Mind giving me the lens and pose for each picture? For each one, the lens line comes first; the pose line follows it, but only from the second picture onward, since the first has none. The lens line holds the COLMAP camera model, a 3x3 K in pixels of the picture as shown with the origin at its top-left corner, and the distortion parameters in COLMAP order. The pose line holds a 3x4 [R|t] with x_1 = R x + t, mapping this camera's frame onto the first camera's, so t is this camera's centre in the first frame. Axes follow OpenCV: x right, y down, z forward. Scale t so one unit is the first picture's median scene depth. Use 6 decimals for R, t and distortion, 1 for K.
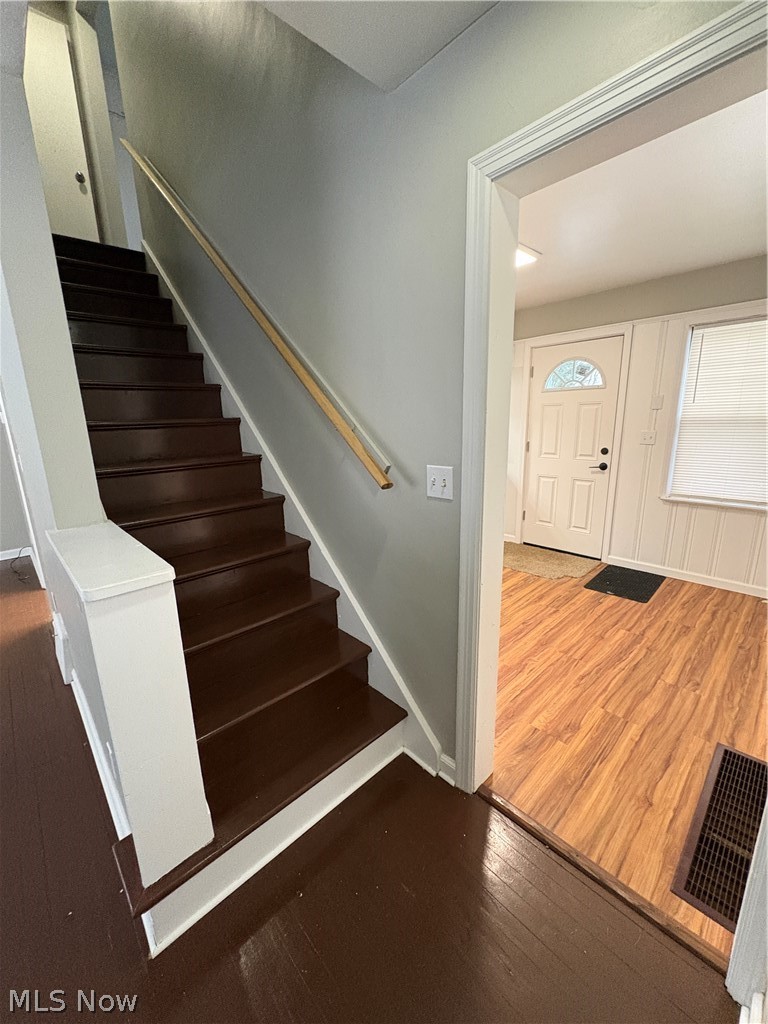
lens RADIAL K [[409.3, 0, 385.2], [0, 409.3, 510.9], [0, 0, 1]] dist [-0.001996, 0.000352]
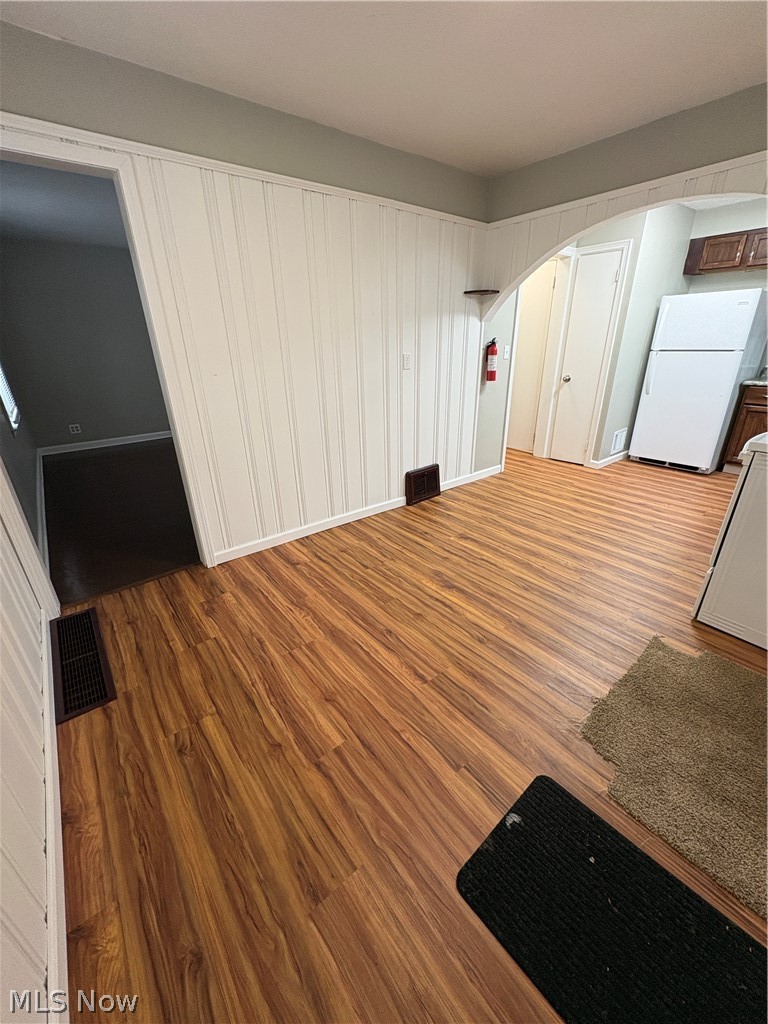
lens RADIAL K [[409.3, 0, 382.5], [0, 409.3, 512.3], [0, 0, 1]] dist [-0.001996, 0.000352]
pose [[-0.091599, 0.416532, -0.904495, 1.193591], [-0.207121, 0.880479, 0.426448, -0.280197], [0.974018, 0.226402, 0.005621, 1.245965]]
